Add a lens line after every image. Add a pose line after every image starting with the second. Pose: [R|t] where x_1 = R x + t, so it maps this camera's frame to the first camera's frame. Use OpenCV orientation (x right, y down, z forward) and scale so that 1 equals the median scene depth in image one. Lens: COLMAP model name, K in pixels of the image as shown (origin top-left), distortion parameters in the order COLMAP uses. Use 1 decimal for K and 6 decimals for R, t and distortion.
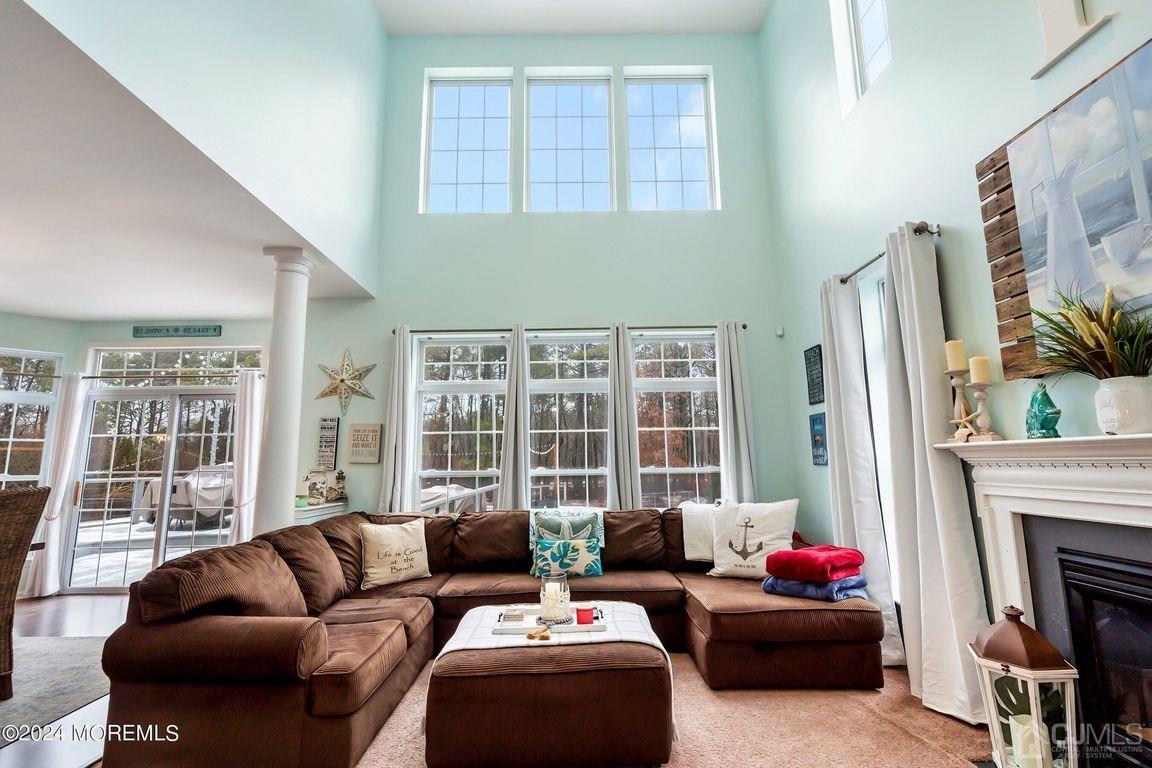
lens RADIAL K [[521.1, 0, 580.5], [0, 521.1, 382.5], [0, 0, 1]] dist [0.004545, -0.000179]
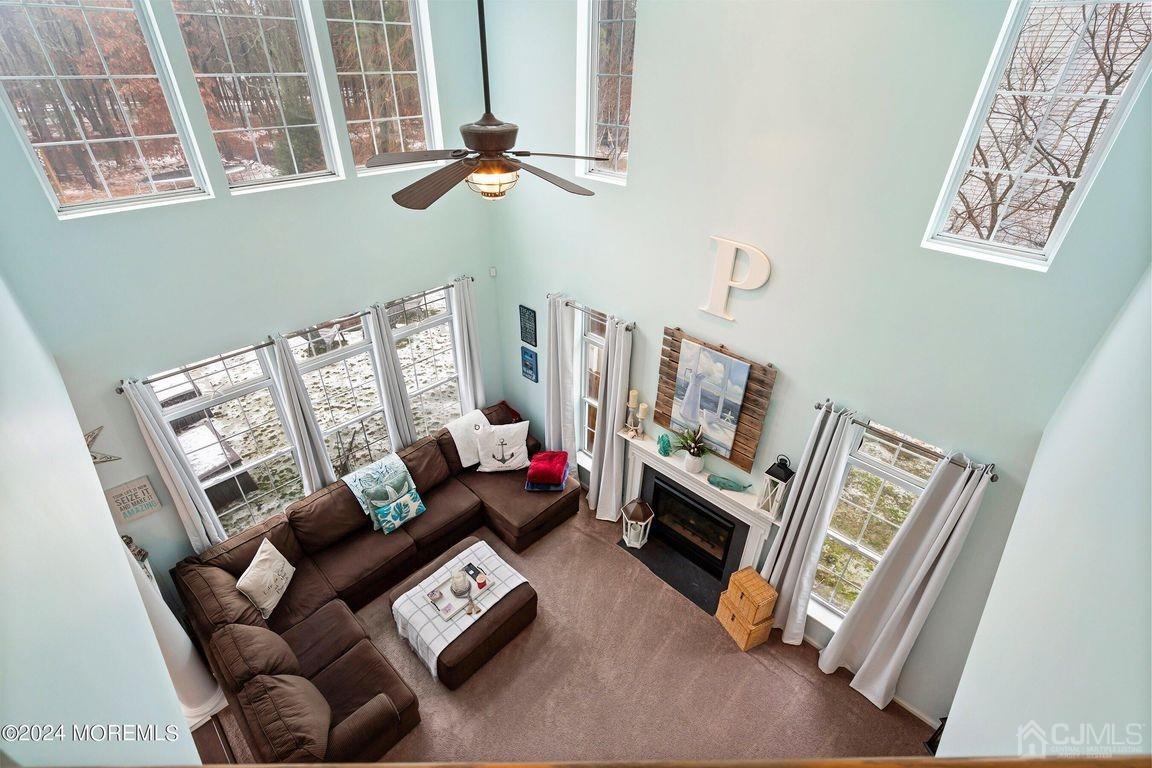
lens RADIAL K [[521.1, 0, 579.8], [0, 521.1, 384.9], [0, 0, 1]] dist [0.004545, -0.000179]
pose [[0.706196, -0.353916, 0.613214, -0.664329], [-0.143144, 0.776846, 0.613205, -1.354540], [-0.693396, -0.520821, 0.497944, 0.188749]]
